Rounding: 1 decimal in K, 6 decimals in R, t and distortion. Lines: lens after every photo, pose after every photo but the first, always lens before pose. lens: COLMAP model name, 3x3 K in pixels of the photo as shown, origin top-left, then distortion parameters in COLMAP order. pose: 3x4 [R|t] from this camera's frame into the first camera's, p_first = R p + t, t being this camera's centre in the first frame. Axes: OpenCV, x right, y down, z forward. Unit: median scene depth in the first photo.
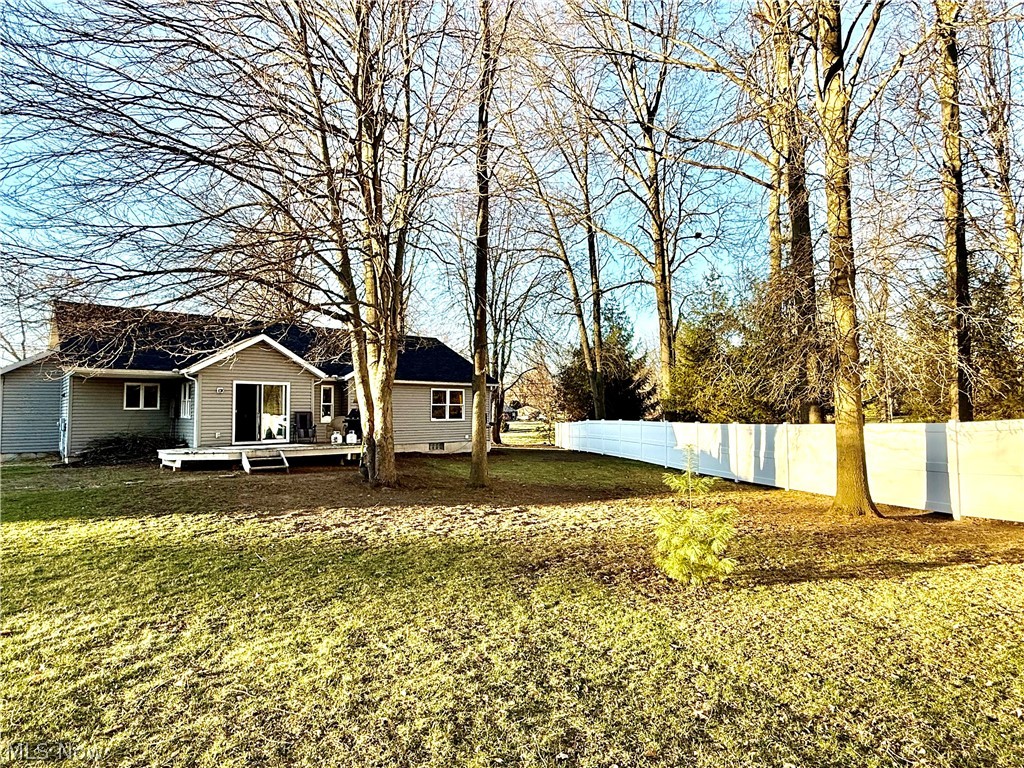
lens RADIAL K [[568.6, 0, 508.9], [0, 568.6, 384.1], [0, 0, 1]] dist [-0.004824, -0.000240]
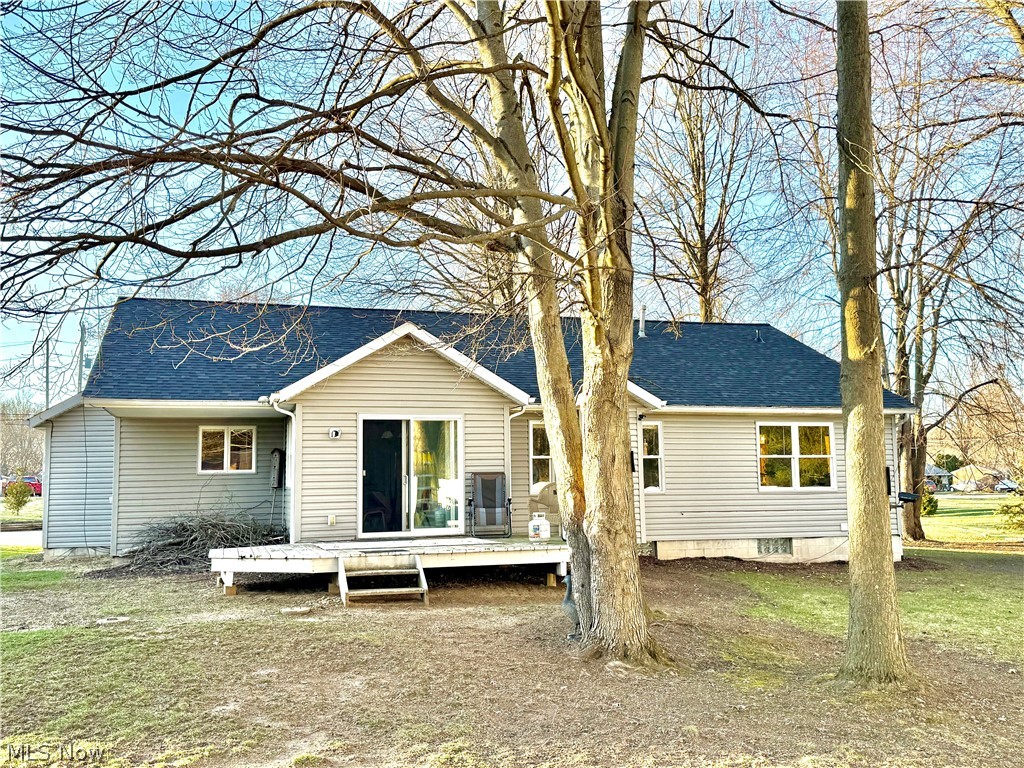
lens RADIAL K [[945.6, 0, 507.2], [0, 945.6, 393.0], [0, 0, 1]] dist [0.058356, 0.000000]
pose [[0.914012, -0.047175, -0.402935, -0.007256], [0.030586, 0.998402, -0.047509, 0.014457], [0.404532, 0.031099, 0.913995, 0.190371]]
